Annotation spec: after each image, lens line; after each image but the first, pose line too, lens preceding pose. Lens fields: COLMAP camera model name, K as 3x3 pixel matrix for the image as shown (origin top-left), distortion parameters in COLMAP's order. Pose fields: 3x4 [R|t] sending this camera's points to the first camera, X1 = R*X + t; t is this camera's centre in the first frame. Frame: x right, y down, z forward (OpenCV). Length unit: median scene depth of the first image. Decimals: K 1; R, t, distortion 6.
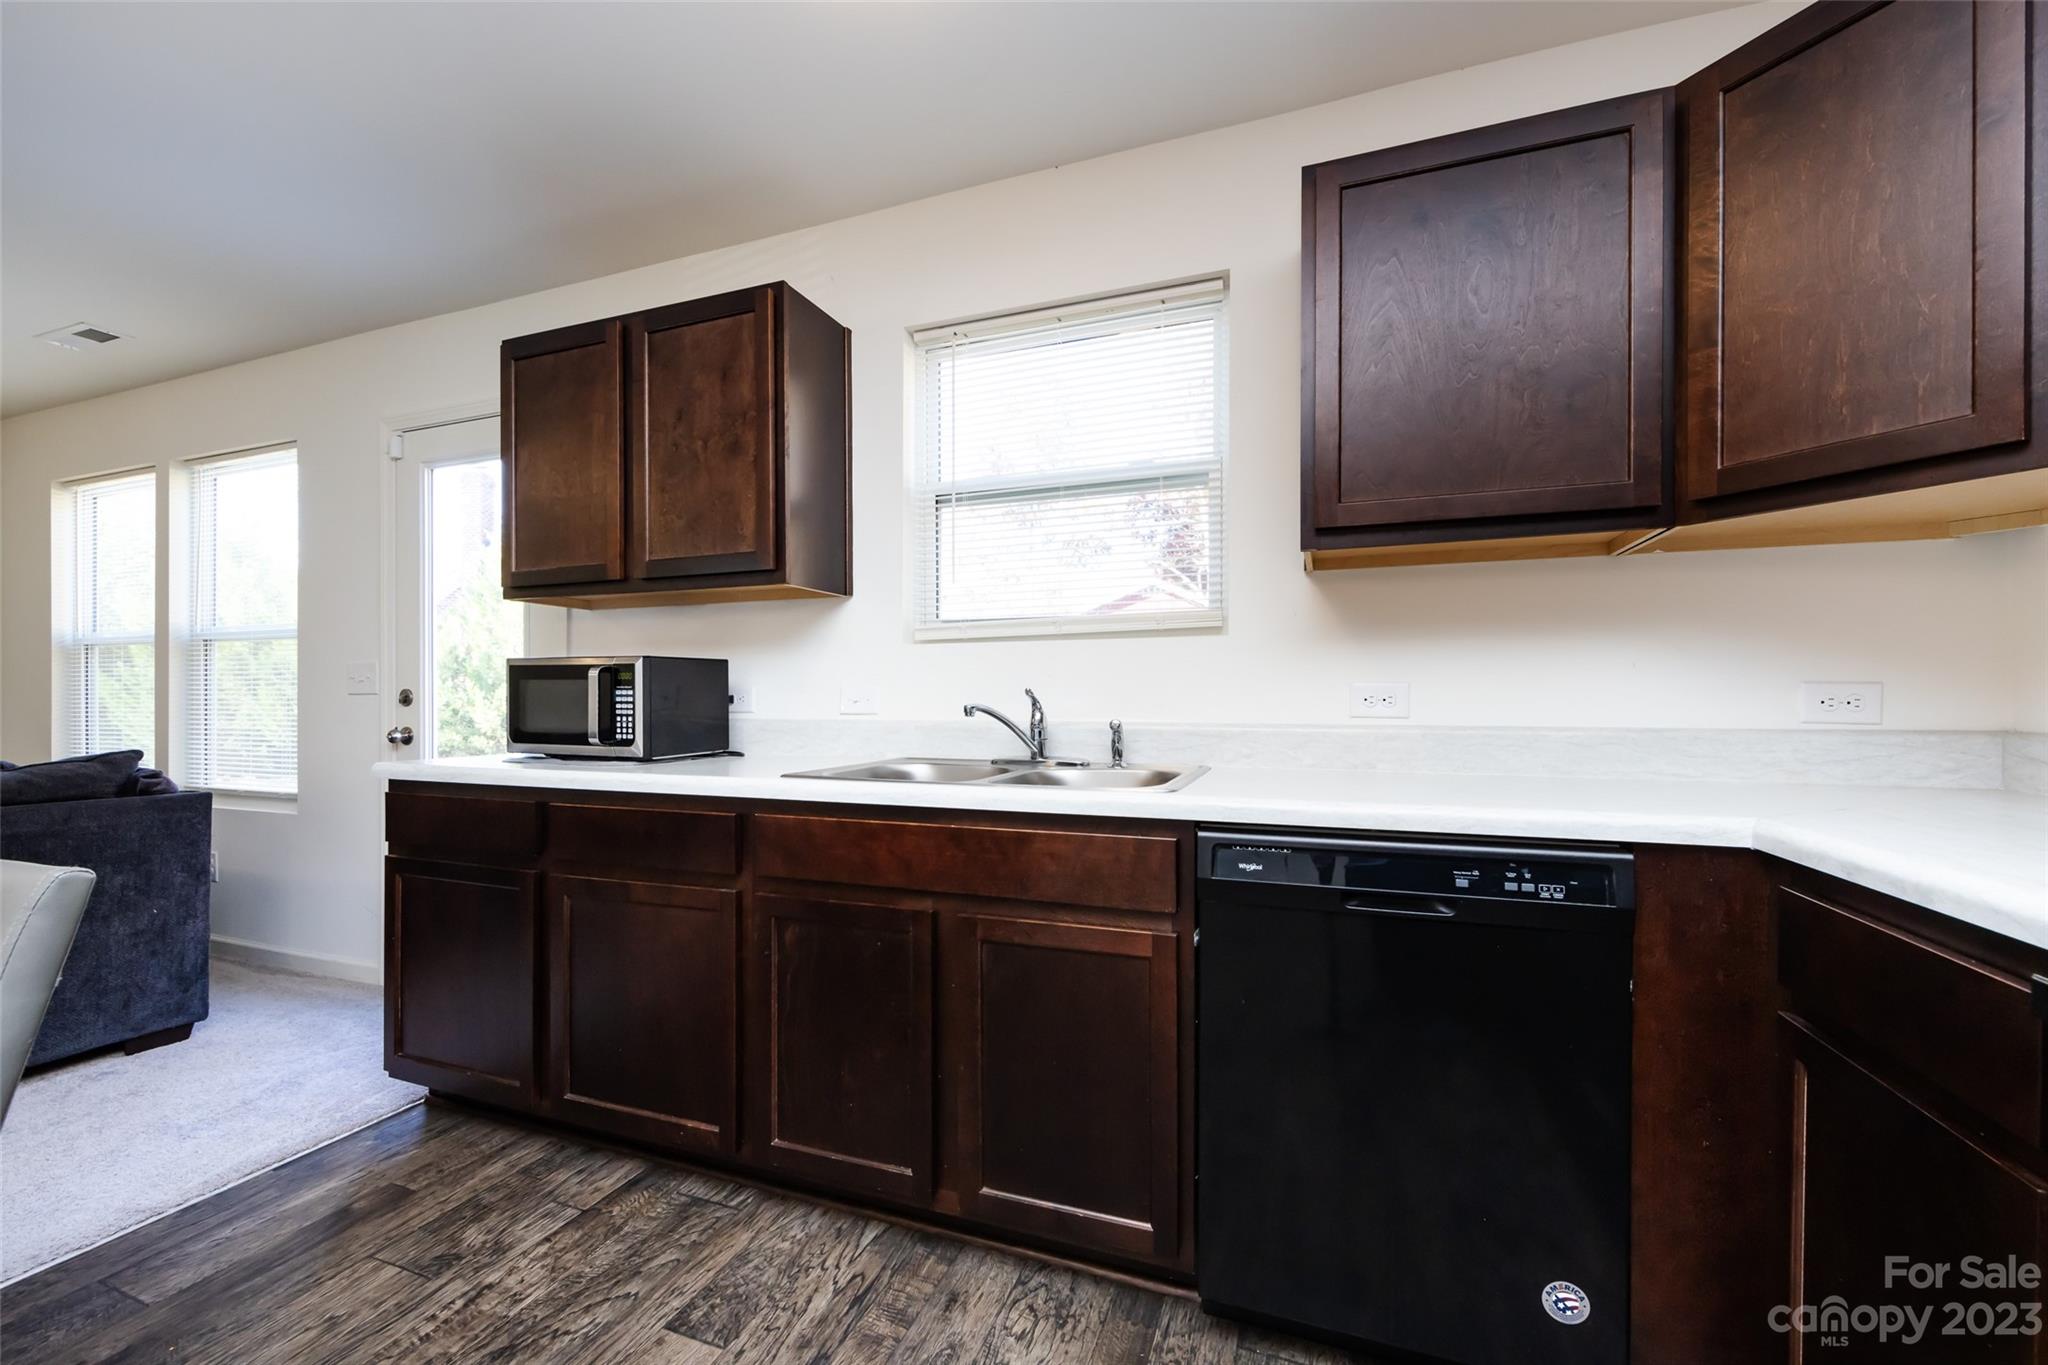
lens RADIAL K [[819.5, 0, 1024.0], [0, 819.5, 703.2], [0, 0, 1]] dist [-0.000007, 0.000297]
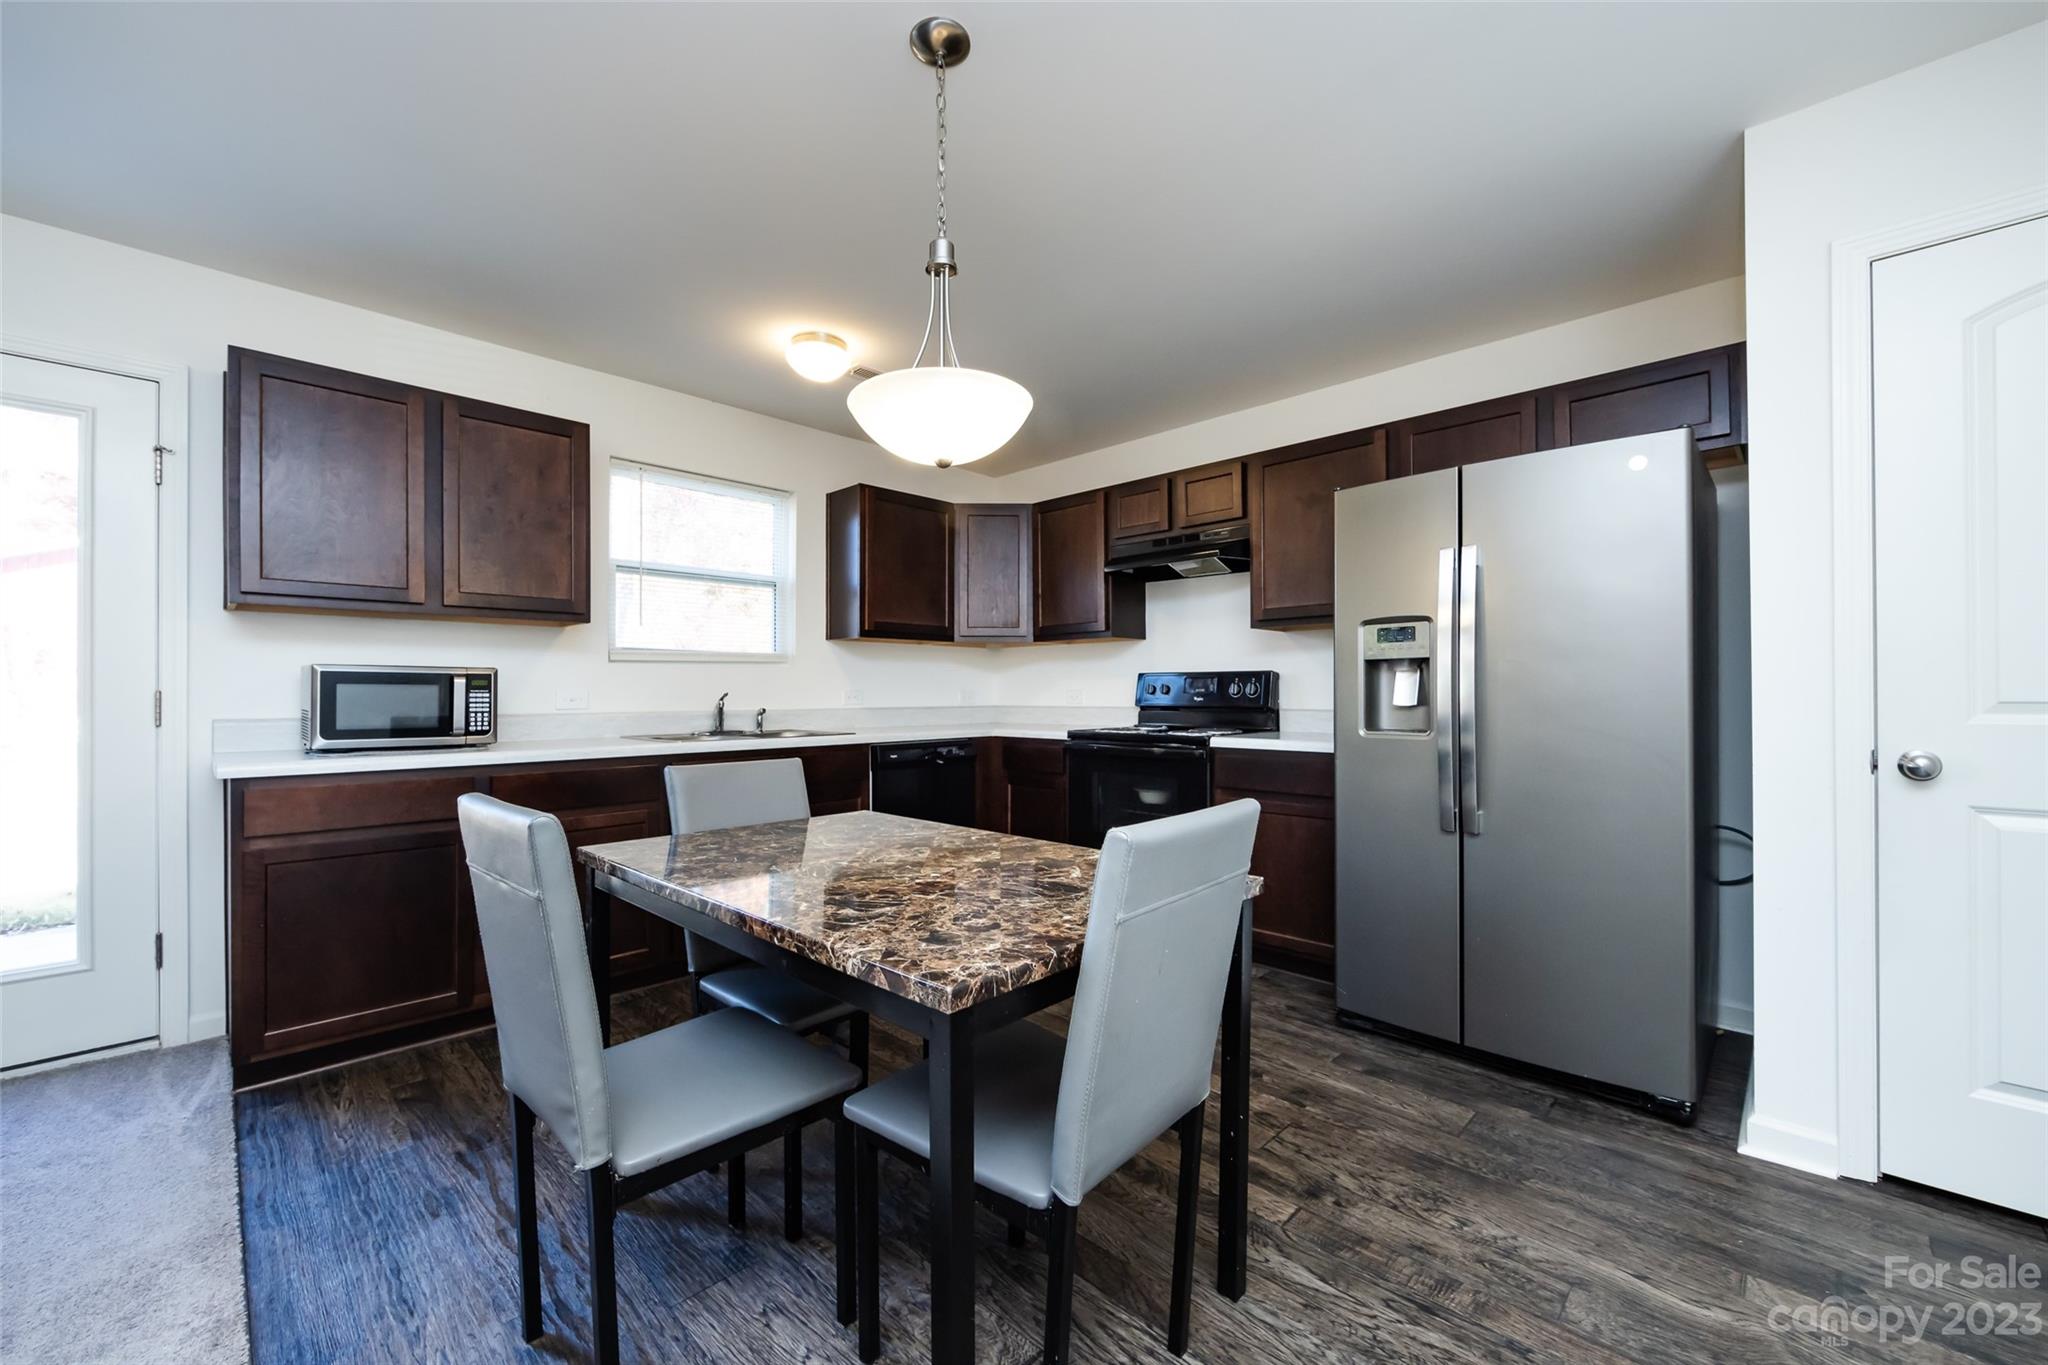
lens RADIAL K [[845.0, 0, 1031.4], [0, 845.0, 669.8], [0, 0, 1]] dist [-0.001569, -0.000100]
pose [[0.365229, 0.024283, 0.930601, -1.361645], [-0.000718, 0.999667, -0.025804, -0.017591], [-0.930917, 0.008756, 0.365125, -0.321710]]
